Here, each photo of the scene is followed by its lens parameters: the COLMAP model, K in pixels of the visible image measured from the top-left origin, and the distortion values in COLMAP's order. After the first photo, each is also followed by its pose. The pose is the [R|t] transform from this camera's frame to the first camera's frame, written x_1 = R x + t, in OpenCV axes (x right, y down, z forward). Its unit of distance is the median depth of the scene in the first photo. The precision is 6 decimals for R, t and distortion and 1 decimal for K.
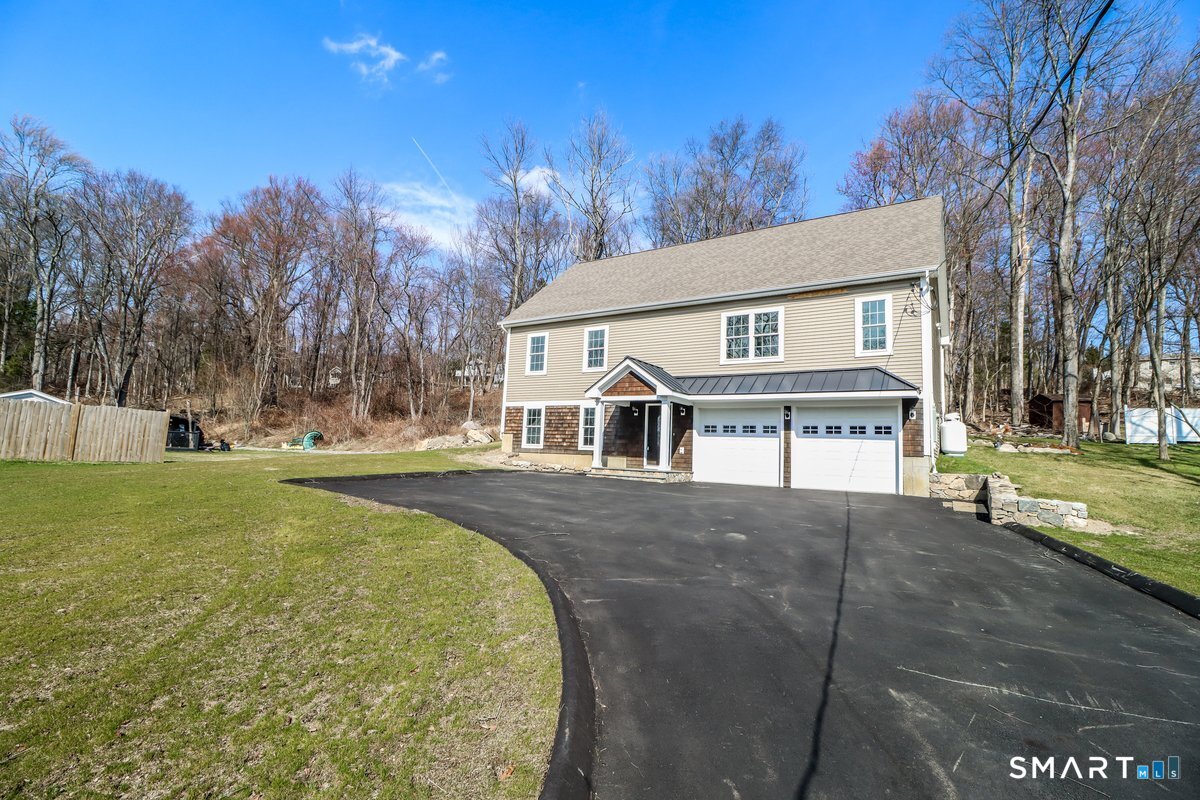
lens RADIAL K [[563.4, 0, 605.9], [0, 563.4, 395.7], [0, 0, 1]] dist [-0.001751, -0.007808]
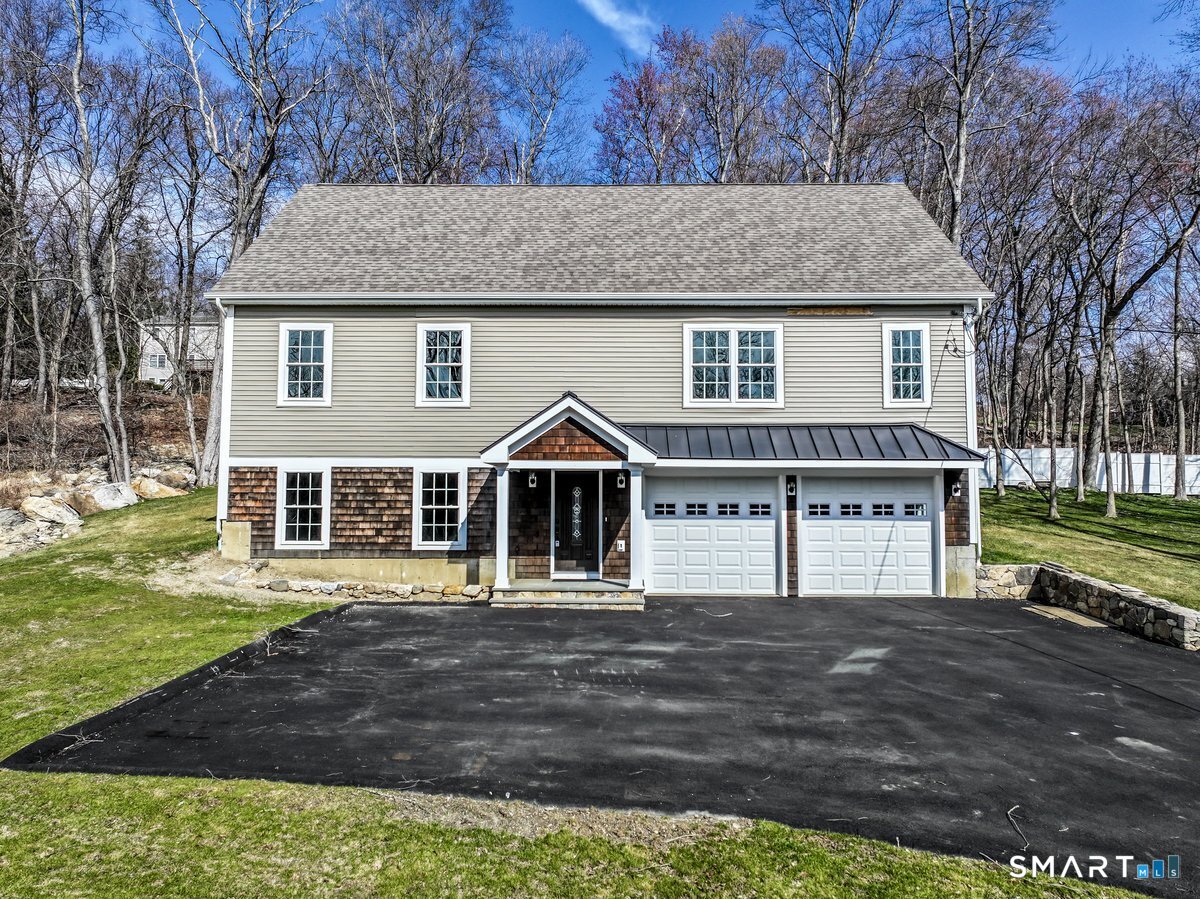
lens RADIAL K [[865.9, 0, 614.2], [0, 865.9, 438.9], [0, 0, 1]] dist [0.005314, 0.003025]
pose [[0.842581, -0.001405, 0.538567, -0.390188], [-0.026524, 0.998675, 0.044102, -0.061302], [-0.537915, -0.051444, 0.841428, 0.231581]]
